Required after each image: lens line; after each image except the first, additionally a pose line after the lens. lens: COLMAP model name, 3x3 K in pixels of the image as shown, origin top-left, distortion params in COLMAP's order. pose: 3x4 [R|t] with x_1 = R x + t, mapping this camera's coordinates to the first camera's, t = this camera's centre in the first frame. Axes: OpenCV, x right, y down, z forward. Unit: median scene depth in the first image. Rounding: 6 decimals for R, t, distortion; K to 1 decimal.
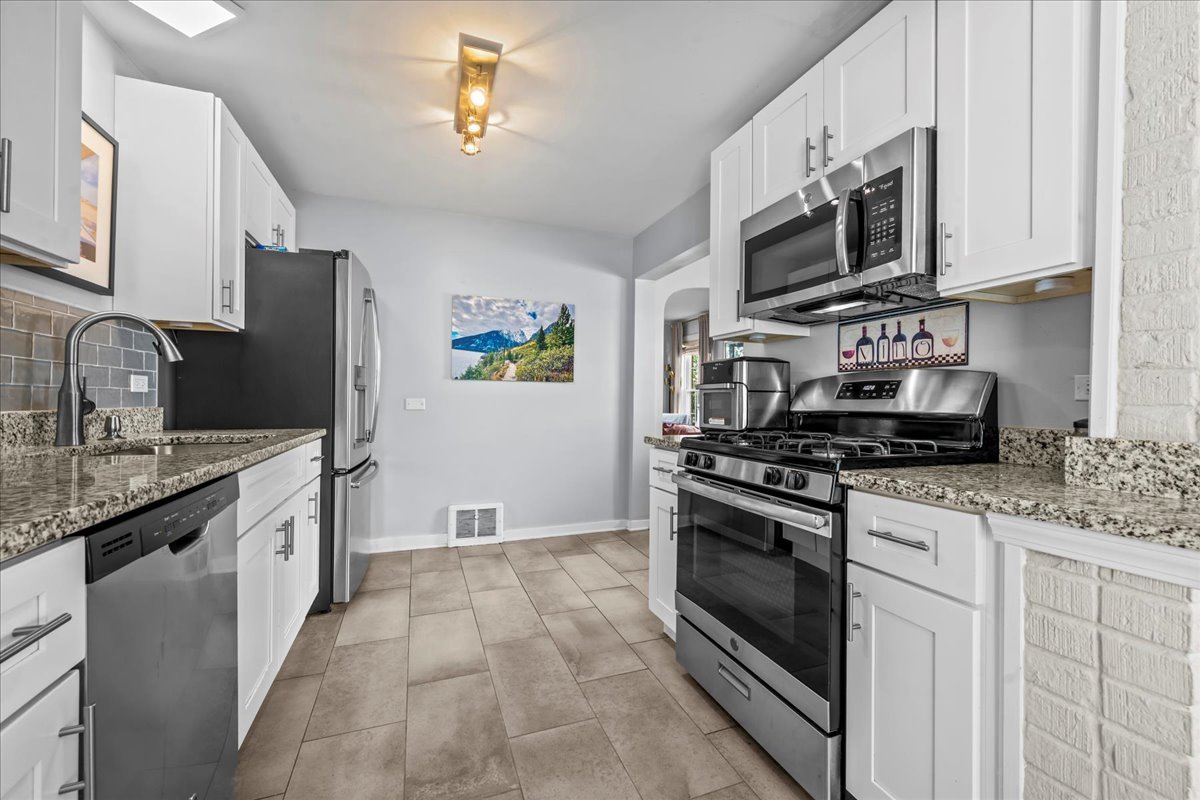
lens RADIAL K [[475.4, 0, 597.9], [0, 475.4, 399.2], [0, 0, 1]] dist [-0.000123, -0.000003]
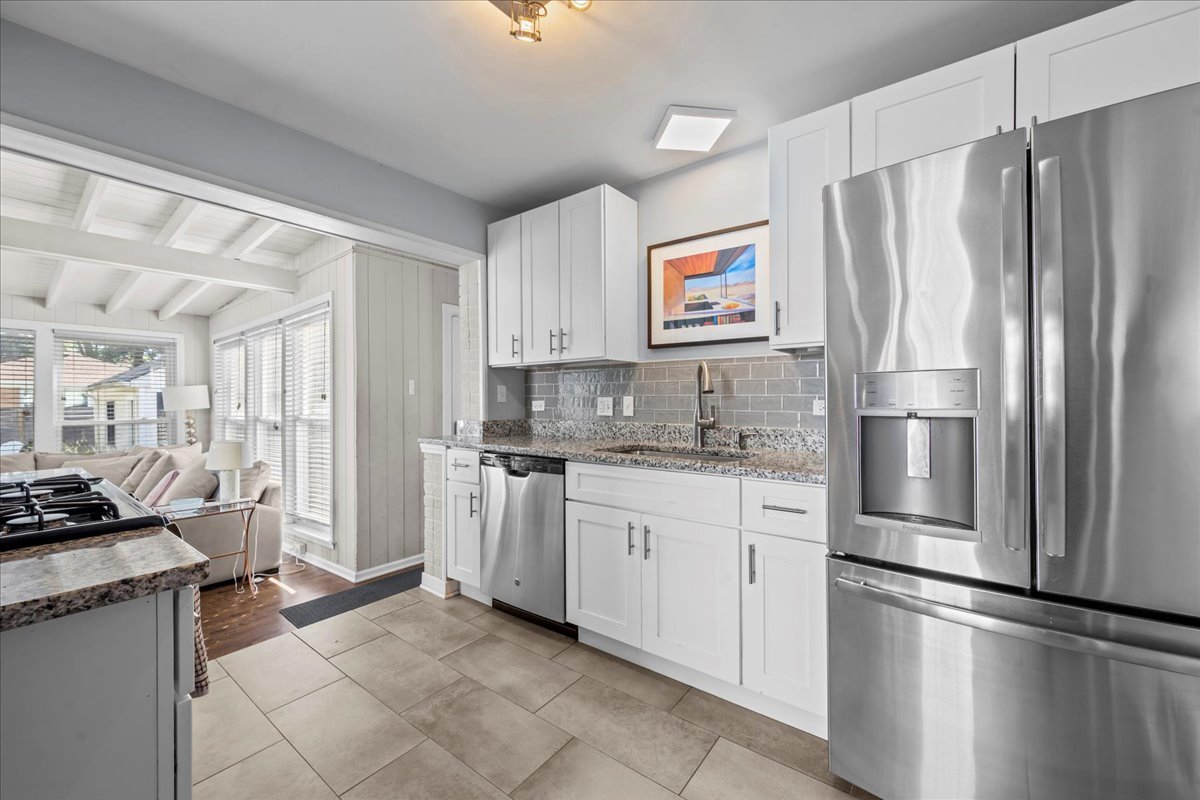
lens RADIAL K [[475.4, 0, 592.5], [0, 475.4, 399.9], [0, 0, 1]] dist [-0.000123, -0.000003]
pose [[-0.856589, -0.002834, -0.515992, 0.047812], [-0.000257, 0.999987, -0.005065, -0.043810], [0.515999, -0.004206, -0.856579, 1.929559]]
